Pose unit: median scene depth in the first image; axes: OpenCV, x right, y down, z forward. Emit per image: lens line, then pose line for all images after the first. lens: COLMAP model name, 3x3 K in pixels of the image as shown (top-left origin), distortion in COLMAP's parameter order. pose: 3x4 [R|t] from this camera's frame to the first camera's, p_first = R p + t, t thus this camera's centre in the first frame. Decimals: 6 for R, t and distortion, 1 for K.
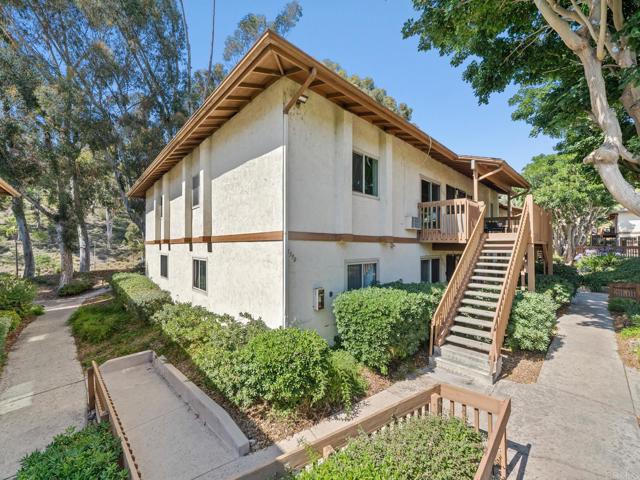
lens RADIAL K [[255.0, 0, 320.0], [0, 255.0, 240.0], [0, 0, 1]] dist [-0.001321, -0.000394]
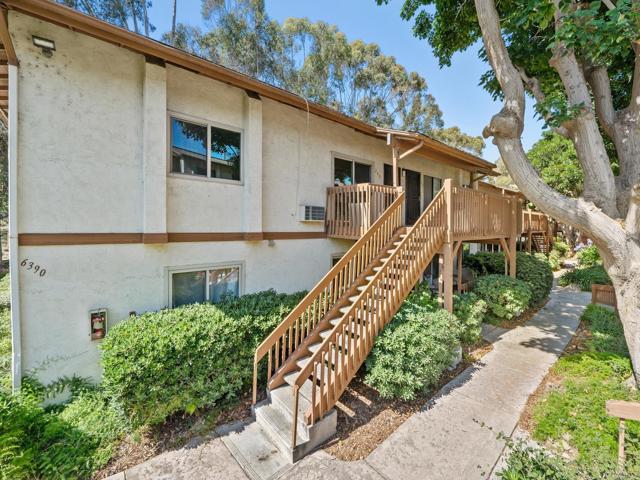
lens RADIAL K [[275.2, 0, 320.3], [0, 275.2, 225.6], [0, 0, 1]] dist [-0.001904, -0.000166]
pose [[0.999856, 0.007840, -0.015062, 0.473763], [-0.007604, 0.999849, 0.015653, -0.049840], [0.015183, -0.015536, 0.999764, 0.172024]]
